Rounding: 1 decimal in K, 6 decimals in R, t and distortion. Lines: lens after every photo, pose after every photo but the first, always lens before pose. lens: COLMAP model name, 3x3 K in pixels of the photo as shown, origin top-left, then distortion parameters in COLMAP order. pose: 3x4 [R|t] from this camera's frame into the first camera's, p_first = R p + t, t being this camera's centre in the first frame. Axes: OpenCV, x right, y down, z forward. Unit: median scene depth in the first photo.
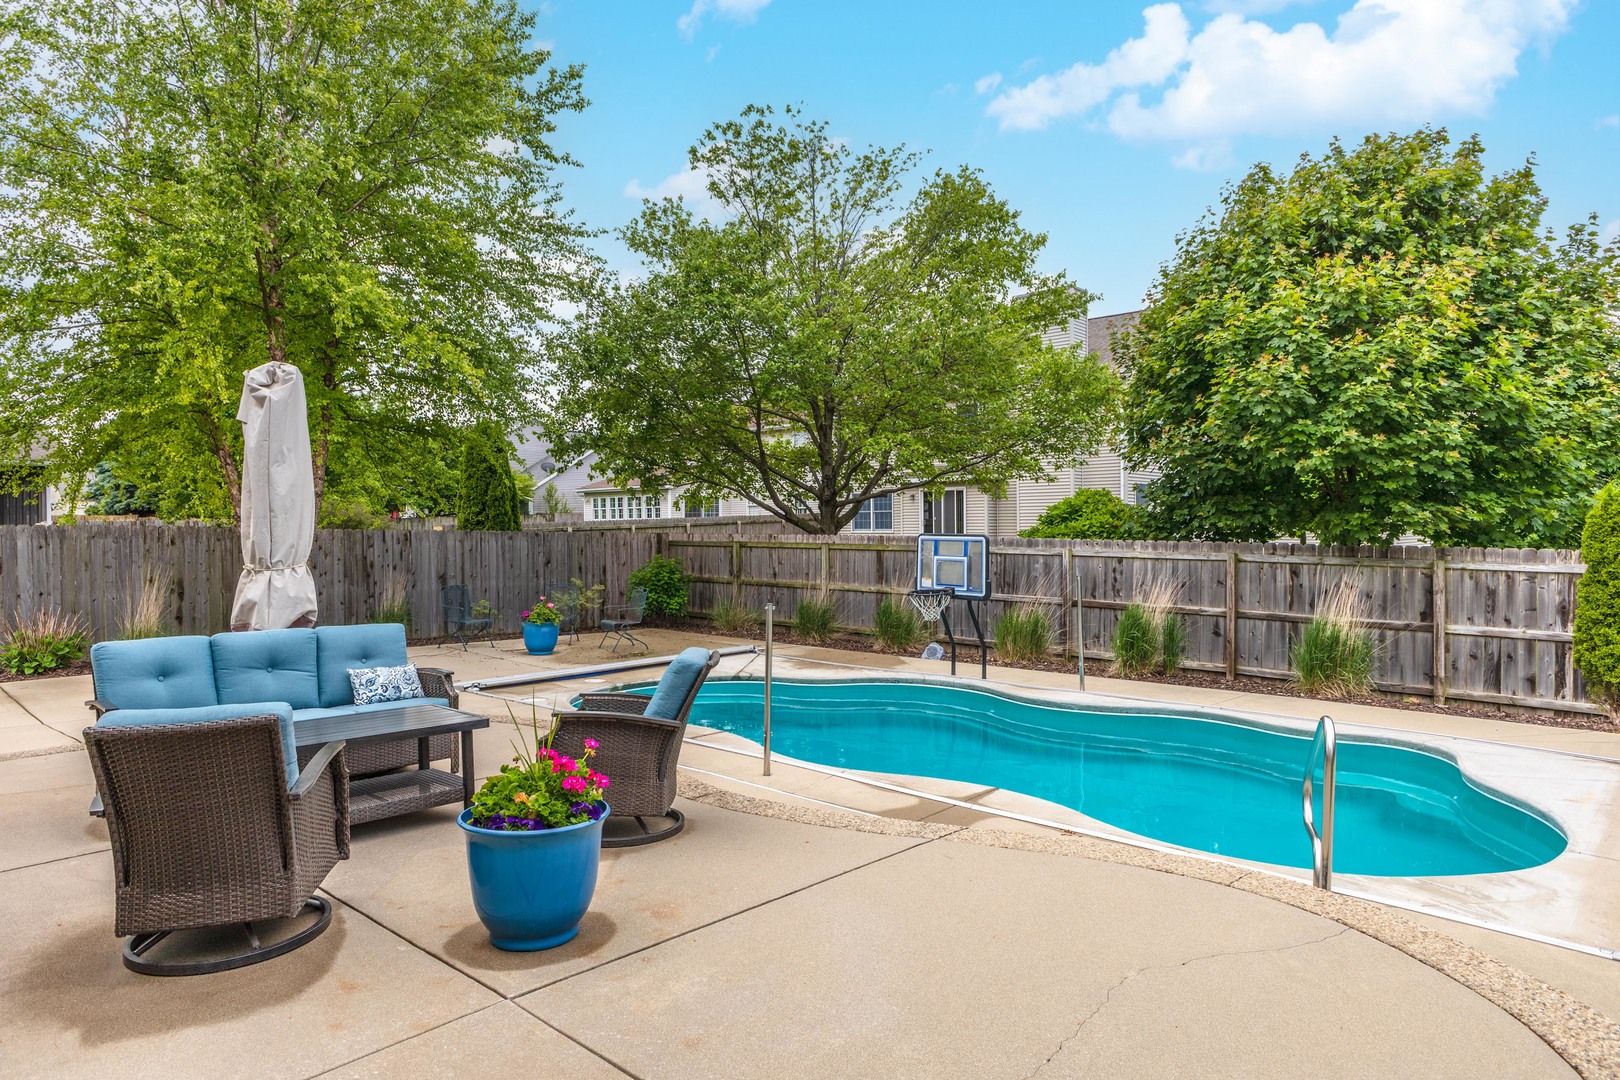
lens RADIAL K [[978.2, 0, 809.1], [0, 978.2, 534.9], [0, 0, 1]] dist [0.003158, 0.000854]
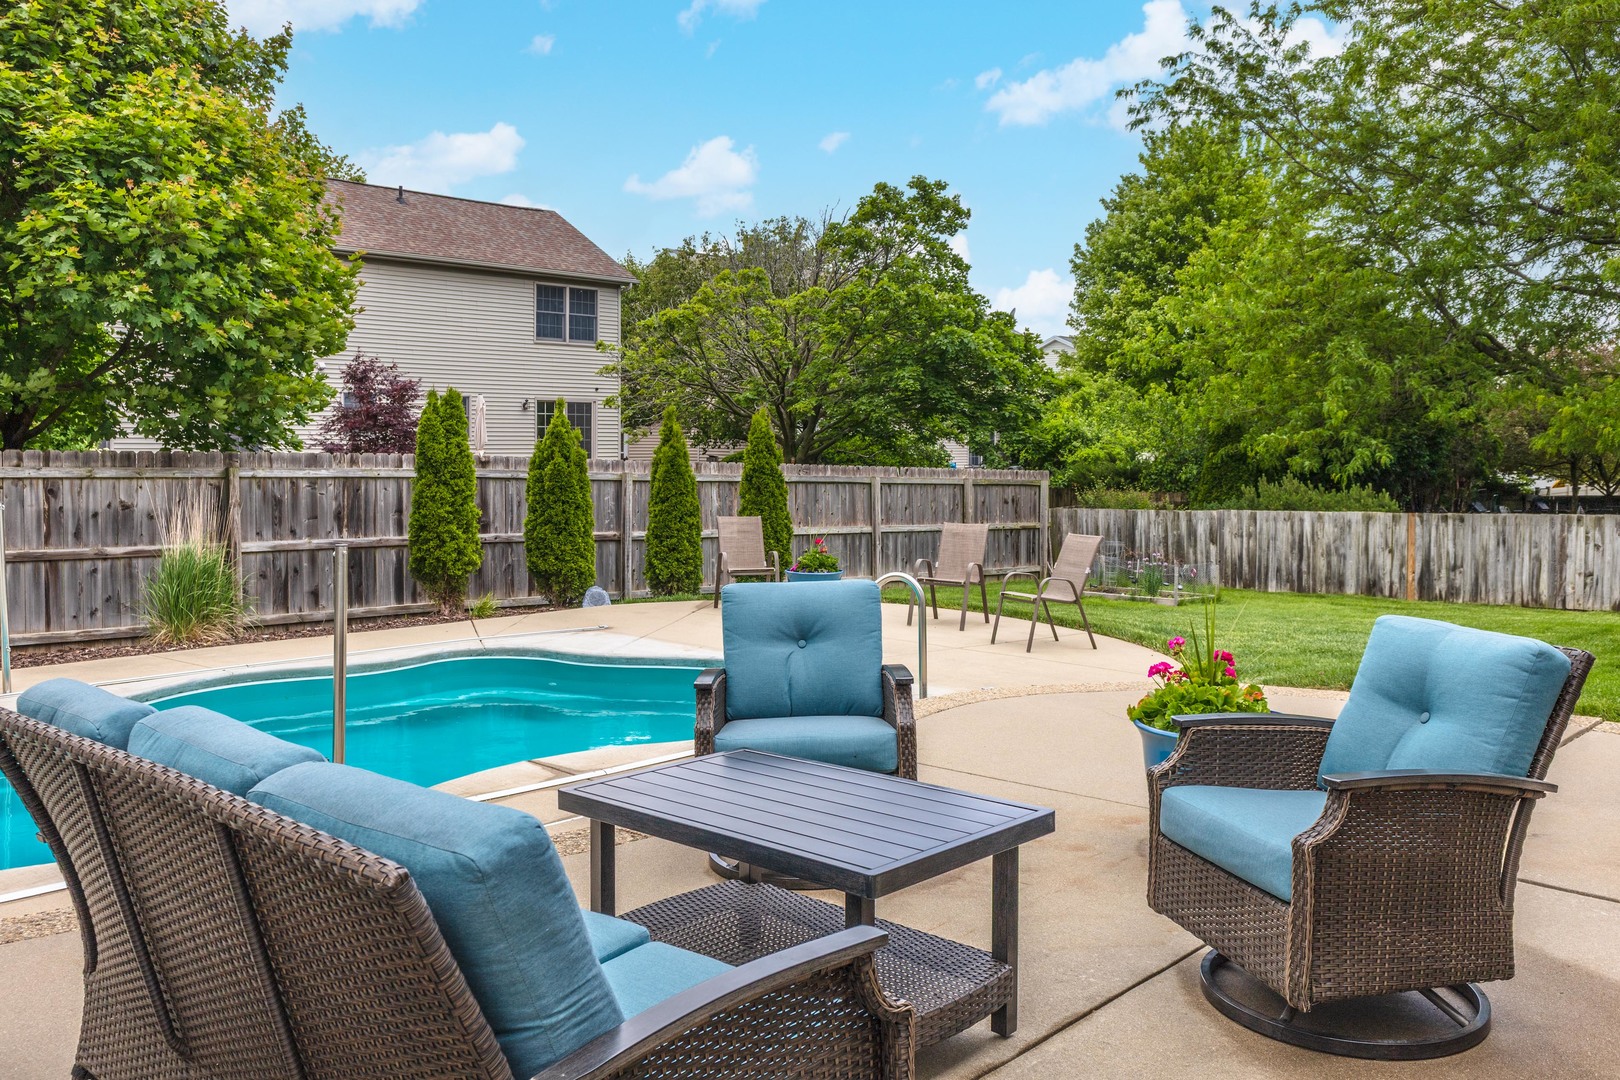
lens RADIAL K [[1374.8, 0, 809.2], [0, 1374.8, 538.3], [0, 0, 1]] dist [0.002148, 0.000017]
pose [[0.008637, -0.063927, 0.997917, -0.552626], [0.009519, 0.997914, 0.063844, 0.016084], [-0.999917, 0.008948, 0.009227, 0.499318]]
